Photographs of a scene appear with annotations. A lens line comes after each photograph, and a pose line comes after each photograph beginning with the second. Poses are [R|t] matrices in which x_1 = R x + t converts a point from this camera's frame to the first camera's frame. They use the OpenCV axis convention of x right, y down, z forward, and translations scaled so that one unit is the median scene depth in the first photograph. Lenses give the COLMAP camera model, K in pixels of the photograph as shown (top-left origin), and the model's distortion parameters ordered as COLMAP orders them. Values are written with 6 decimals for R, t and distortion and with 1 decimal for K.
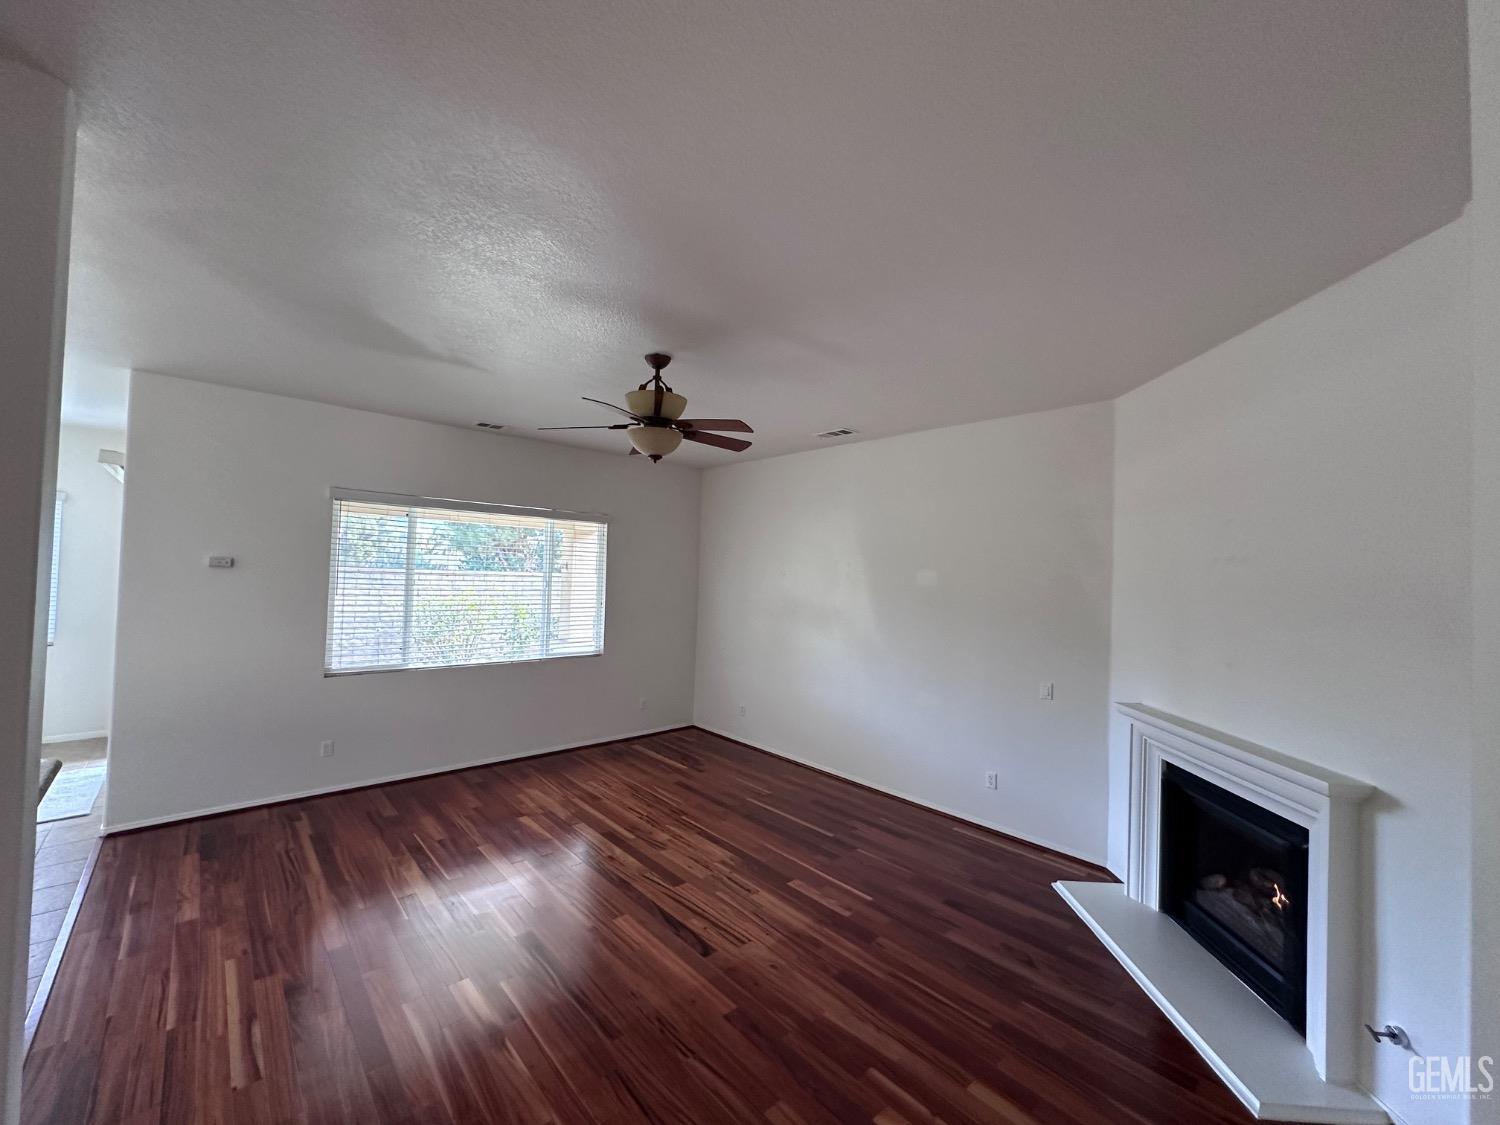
lens RADIAL K [[597.4, 0, 749.3], [0, 597.4, 560.6], [0, 0, 1]] dist [-0.003439, 0.000780]
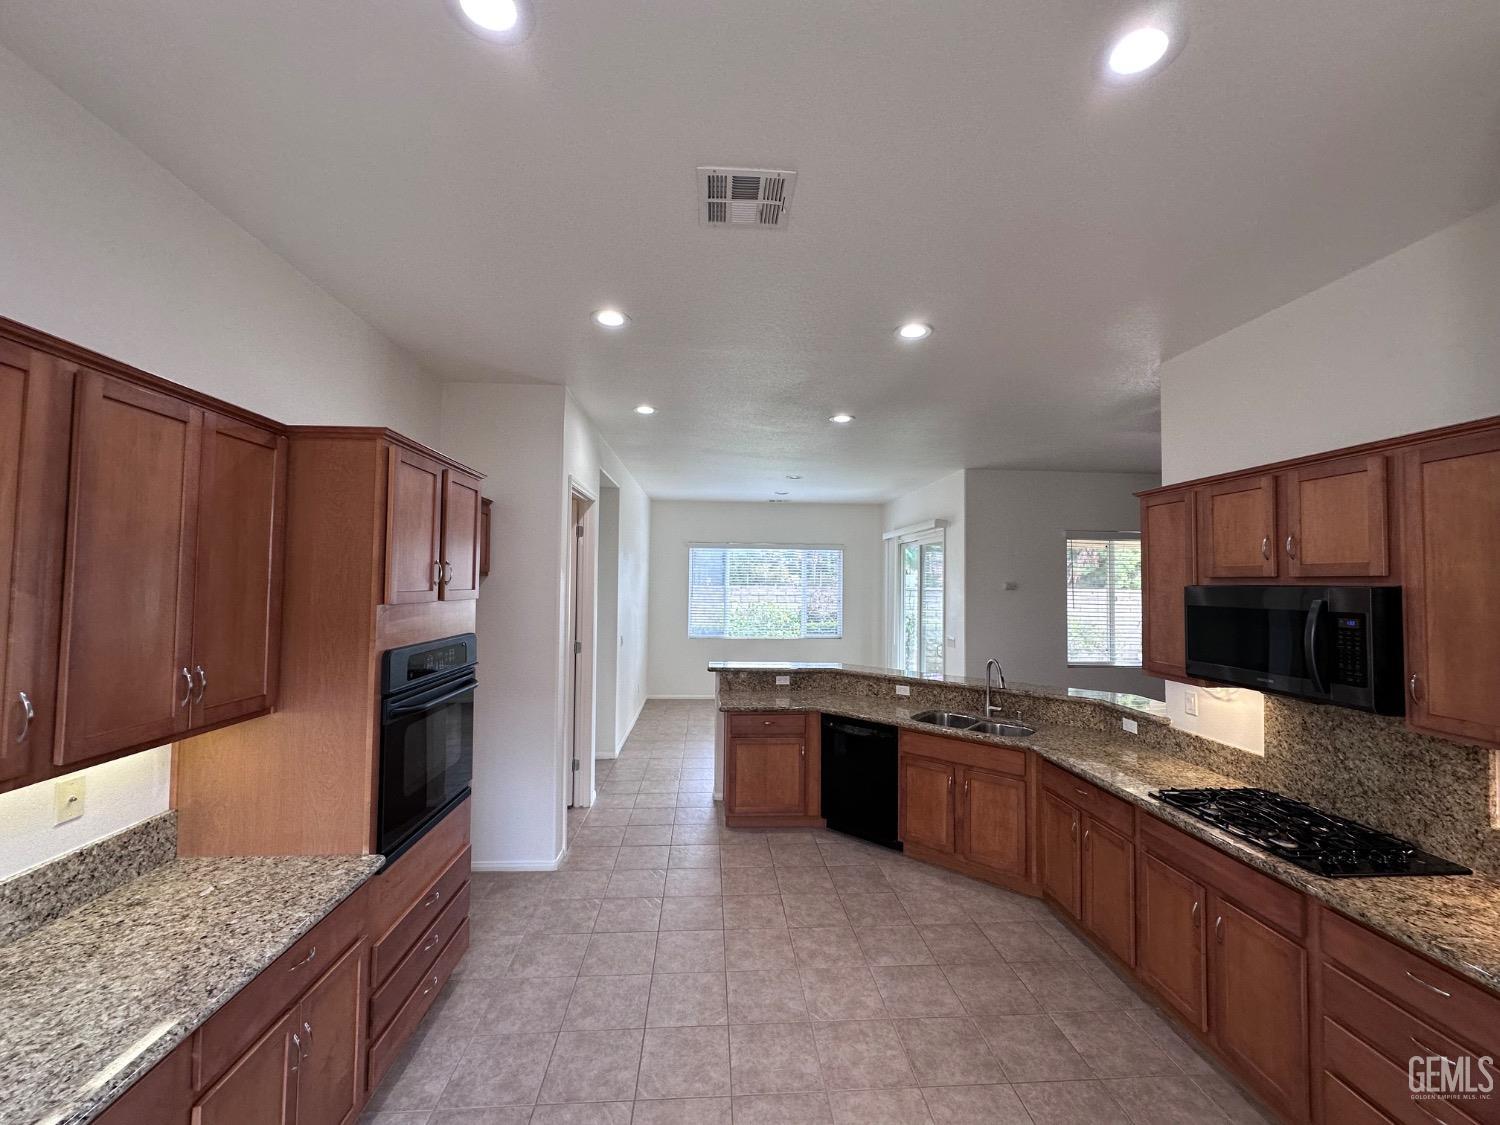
lens RADIAL K [[597.4, 0, 749.3], [0, 597.4, 560.6], [0, 0, 1]] dist [-0.003439, 0.000780]
pose [[0.783351, -0.044236, -0.620004, -0.581067], [0.024906, 0.998897, -0.039801, -0.022105], [0.621081, 0.015737, 0.783589, -0.754539]]
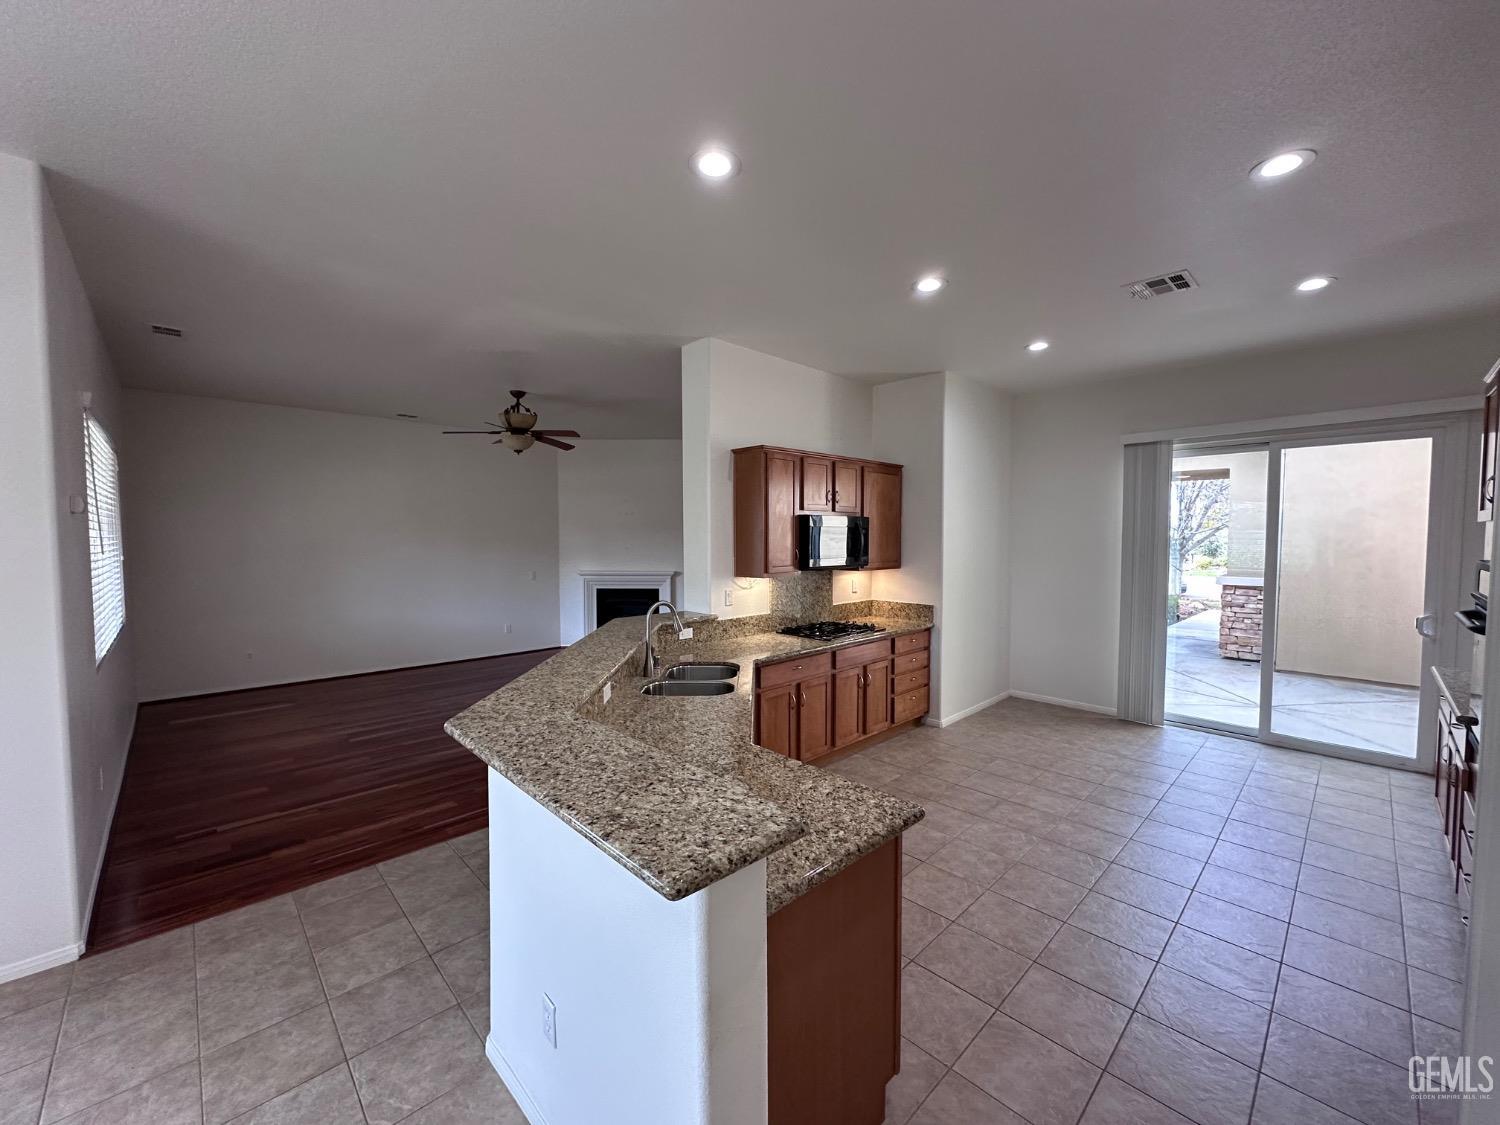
lens RADIAL K [[597.4, 0, 749.3], [0, 597.4, 560.6], [0, 0, 1]] dist [-0.003439, 0.000780]
pose [[-0.025098, -0.075010, 0.996867, -1.923624], [-0.020143, 0.997017, 0.074514, -0.001268], [-0.999482, -0.018209, -0.026534, 0.382801]]
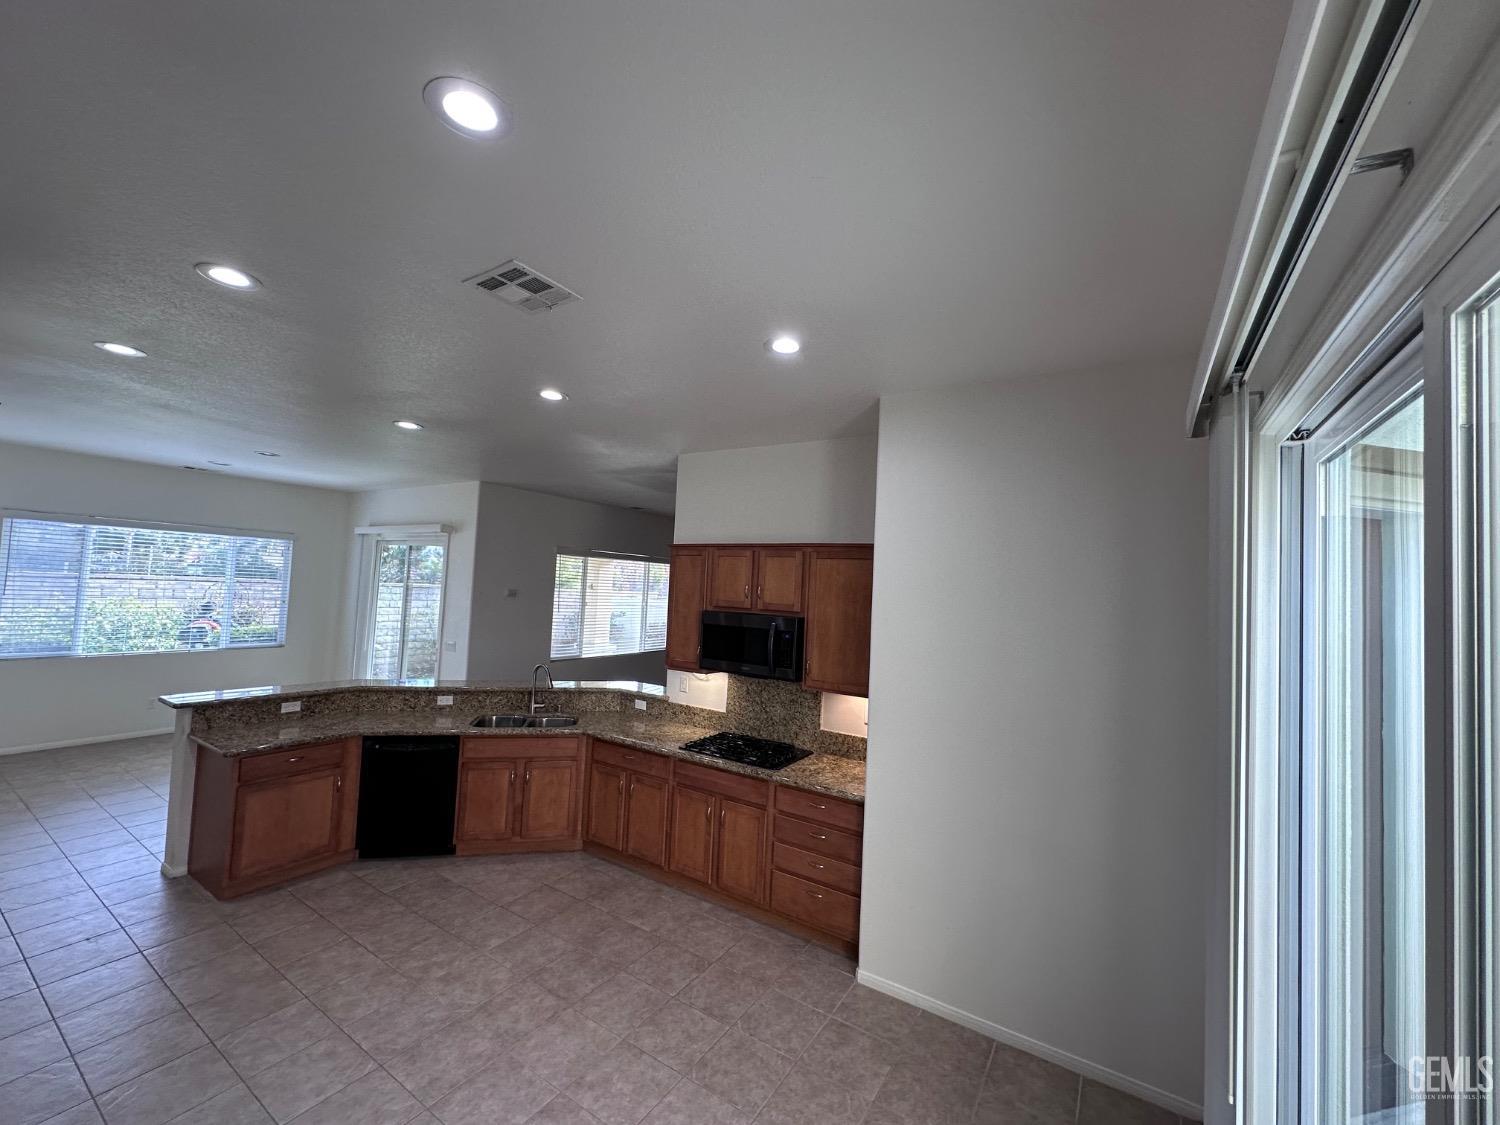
lens RADIAL K [[597.4, 0, 749.3], [0, 597.4, 560.6], [0, 0, 1]] dist [-0.003439, 0.000780]
pose [[0.965629, 0.027608, 0.258454, -0.849007], [-0.023230, 0.999531, -0.019978, -0.087864], [-0.258884, 0.013287, 0.965817, -1.003955]]
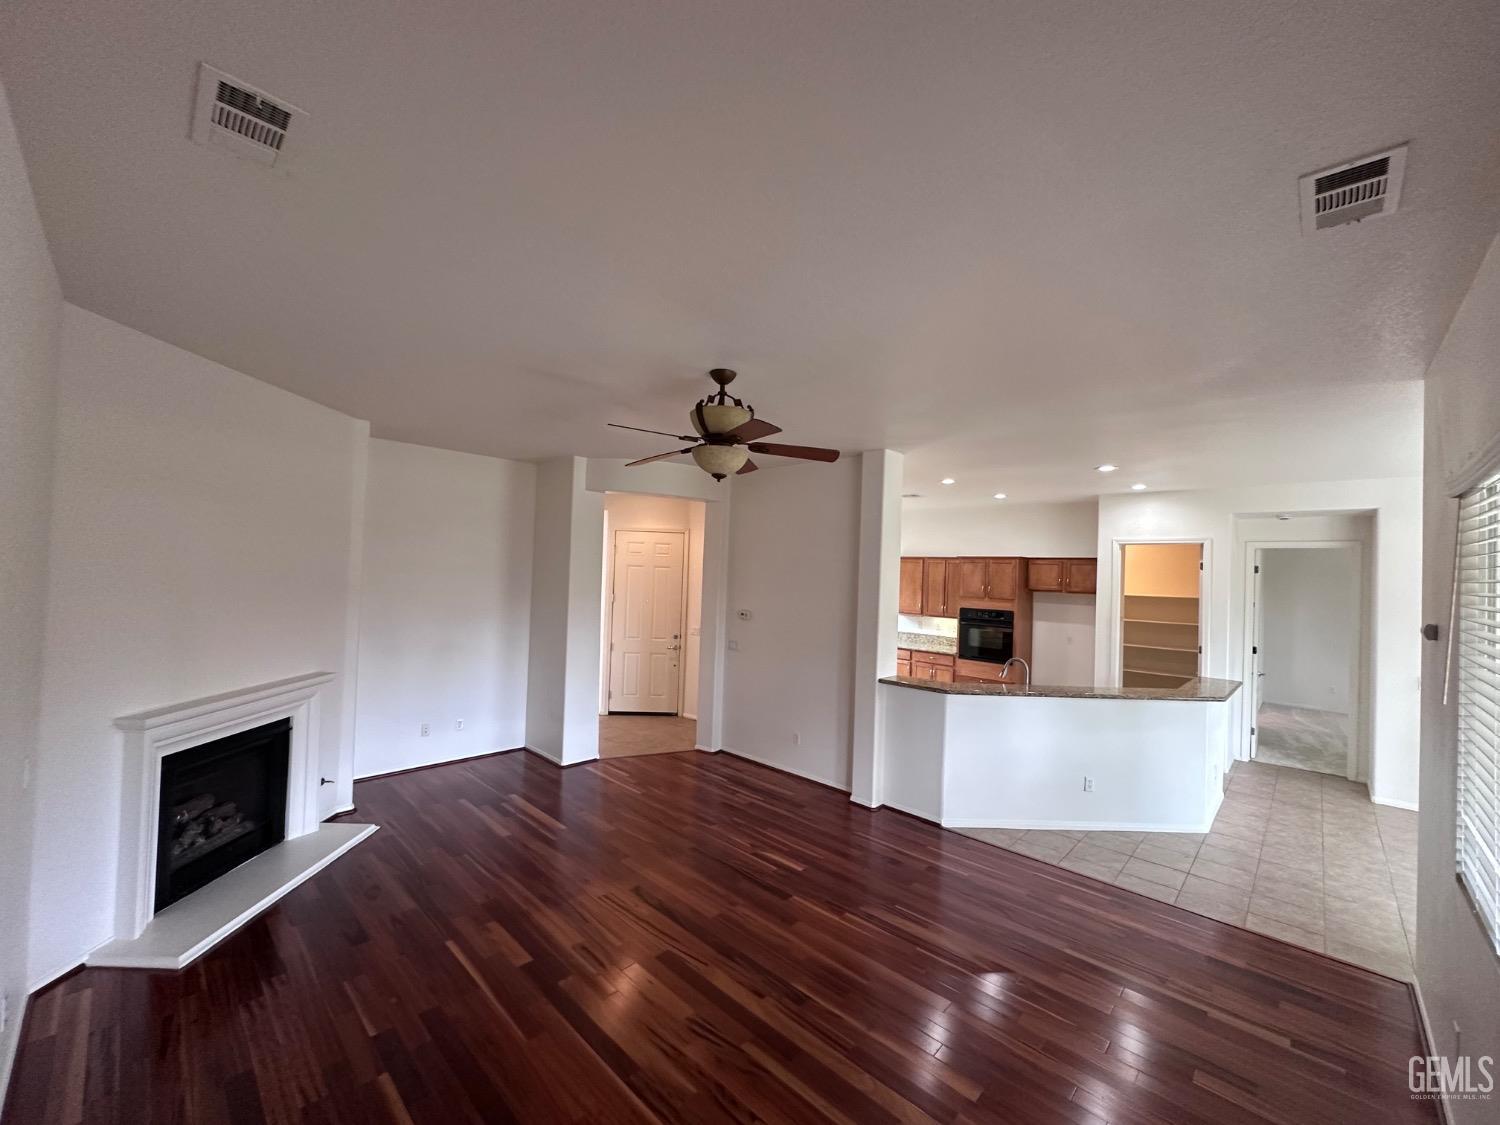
lens RADIAL K [[598.9, 0, 752.9], [0, 598.9, 561.2], [0, 0, 1]] dist [-0.001996, 0.000292]
pose [[-0.995427, -0.066336, -0.068741, -0.156523], [-0.063597, 0.997121, -0.041297, 0.000466], [0.071282, -0.036736, -0.996779, 1.981938]]
